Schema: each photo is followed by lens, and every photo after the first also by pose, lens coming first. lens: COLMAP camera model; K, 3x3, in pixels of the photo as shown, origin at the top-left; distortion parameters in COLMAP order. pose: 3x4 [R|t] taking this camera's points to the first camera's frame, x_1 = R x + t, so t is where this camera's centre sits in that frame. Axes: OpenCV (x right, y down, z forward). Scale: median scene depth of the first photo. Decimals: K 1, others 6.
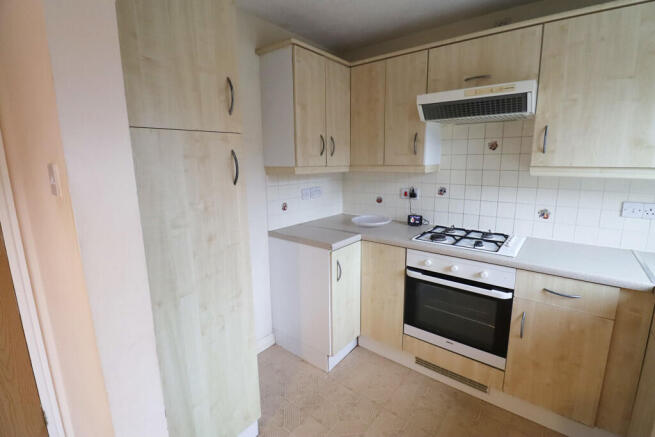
lens RADIAL K [[302.6, 0, 326.9], [0, 302.6, 213.6], [0, 0, 1]] dist [-0.009111, -0.007274]
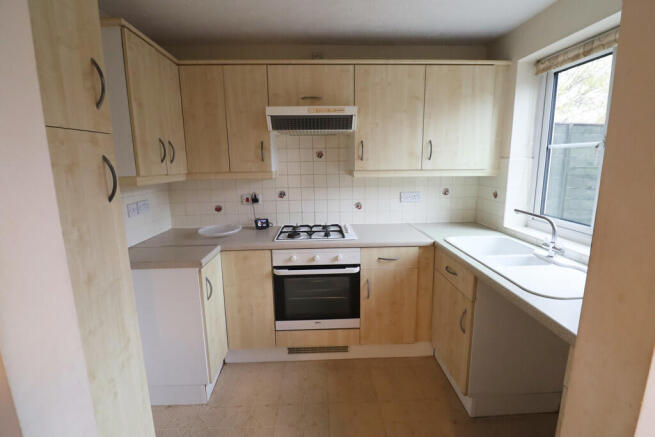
lens RADIAL K [[302.6, 0, 331.6], [0, 302.6, 215.9], [0, 0, 1]] dist [-0.009111, -0.007274]
pose [[0.752532, -0.114038, 0.648607, -0.264539], [0.123015, 0.991899, 0.031670, -0.011549], [-0.646964, 0.055955, 0.760465, 0.053647]]
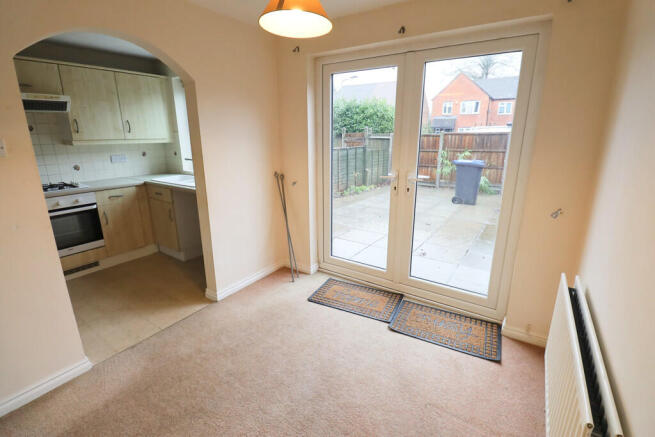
lens RADIAL K [[302.6, 0, 329.9], [0, 302.6, 217.9], [0, 0, 1]] dist [-0.009111, -0.007274]
pose [[-0.084055, -0.262085, 0.961377, -1.254618], [0.178297, 0.945266, 0.273281, 0.069467], [-0.980380, 0.194382, -0.032725, -0.378247]]
